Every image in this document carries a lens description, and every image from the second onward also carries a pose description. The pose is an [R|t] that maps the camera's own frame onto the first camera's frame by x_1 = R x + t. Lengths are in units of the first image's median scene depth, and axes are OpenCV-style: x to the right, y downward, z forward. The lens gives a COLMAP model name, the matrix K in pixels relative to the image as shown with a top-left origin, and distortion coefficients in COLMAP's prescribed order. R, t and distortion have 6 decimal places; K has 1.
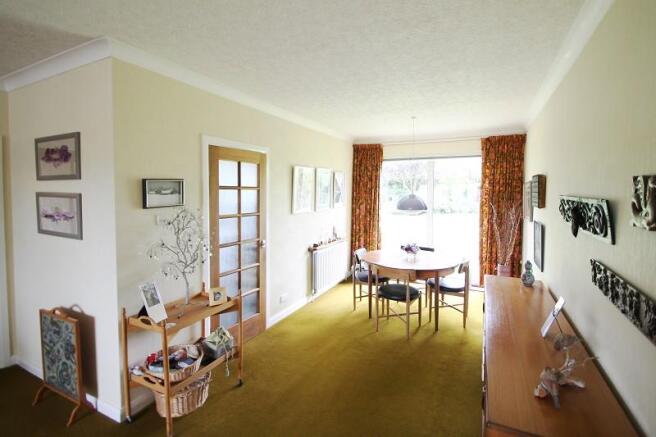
lens RADIAL K [[316.0, 0, 325.8], [0, 316.0, 215.7], [0, 0, 1]] dist [0.002899, -0.005463]
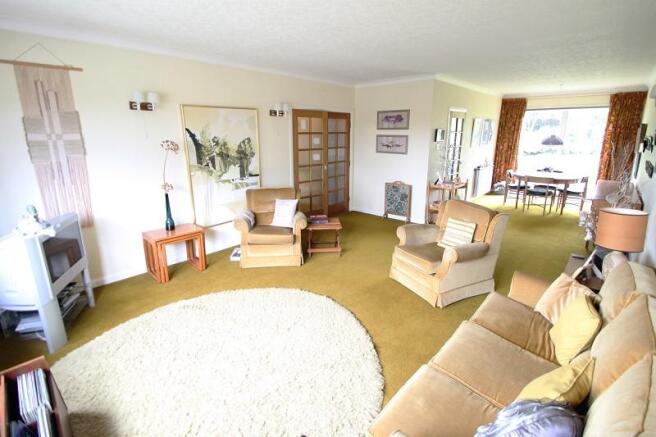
lens RADIAL K [[316.0, 0, 324.4], [0, 316.0, 207.1], [0, 0, 1]] dist [0.002899, -0.005463]
pose [[0.963803, 0.054733, -0.260936, -0.355461], [-0.013702, 0.987576, 0.156541, 0.051234], [0.266262, -0.147299, 0.952579, -0.778490]]
